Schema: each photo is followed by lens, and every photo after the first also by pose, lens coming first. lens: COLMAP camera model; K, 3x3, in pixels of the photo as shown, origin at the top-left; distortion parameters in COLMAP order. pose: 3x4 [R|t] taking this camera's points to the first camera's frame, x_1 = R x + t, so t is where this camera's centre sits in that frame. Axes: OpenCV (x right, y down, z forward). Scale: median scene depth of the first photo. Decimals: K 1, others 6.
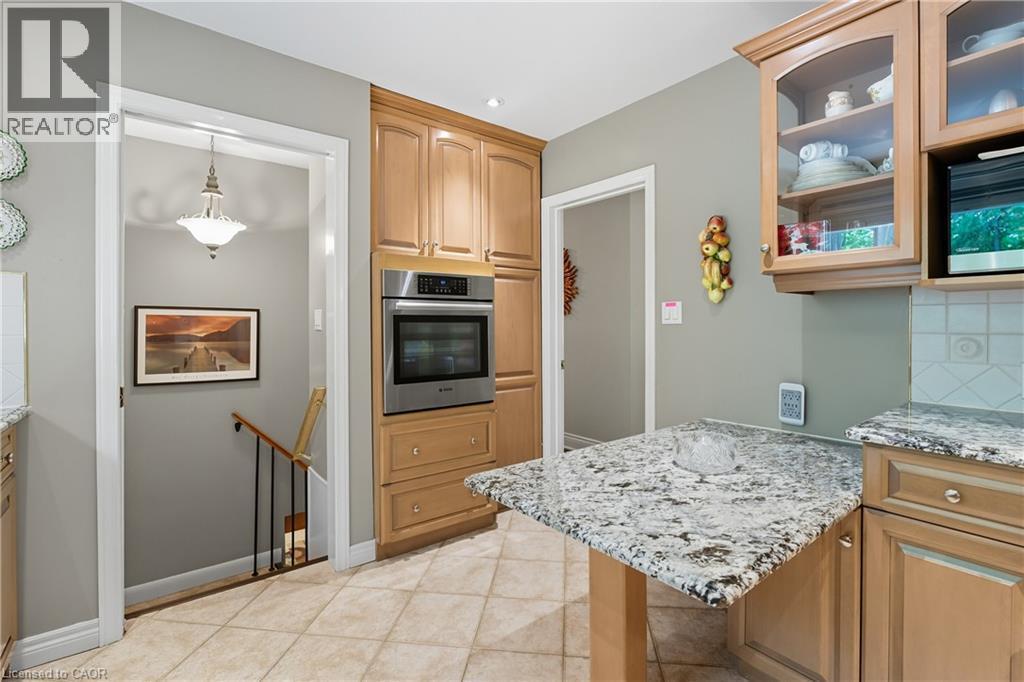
lens RADIAL K [[468.2, 0, 512.0], [0, 468.2, 320.2], [0, 0, 1]] dist [-0.013924, 0.005146]
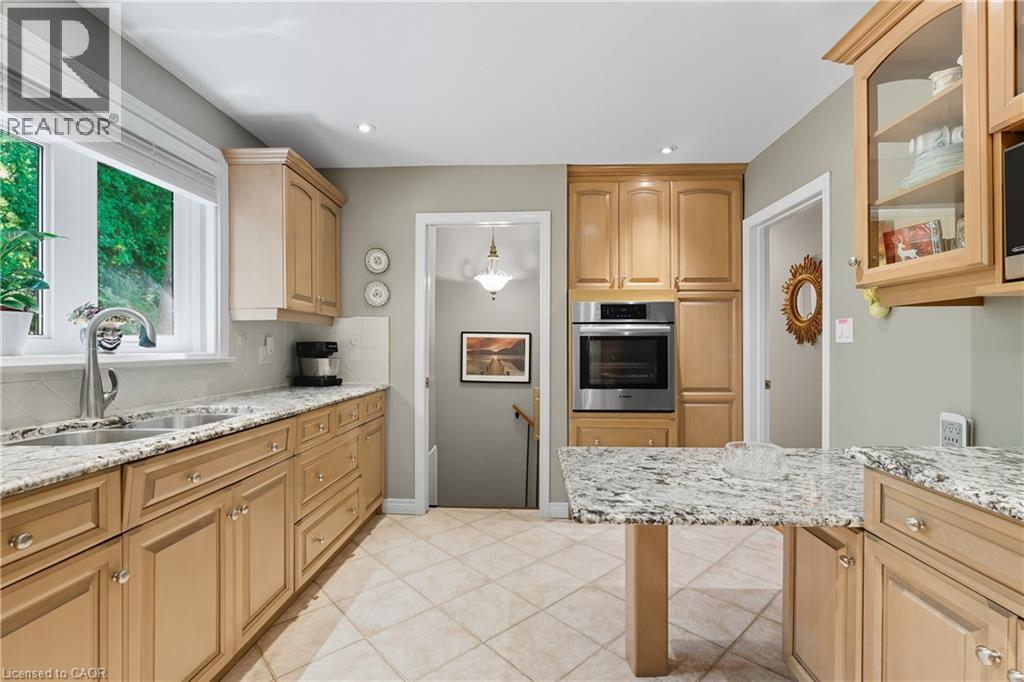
lens RADIAL K [[448.4, 0, 511.8], [0, 448.4, 338.1], [0, 0, 1]] dist [-0.001211, 0.000089]
pose [[0.763411, -0.007050, -0.645875, 0.410163], [0.001910, 0.999961, -0.008657, 0.005204], [0.645910, 0.005375, 0.763394, -0.092146]]
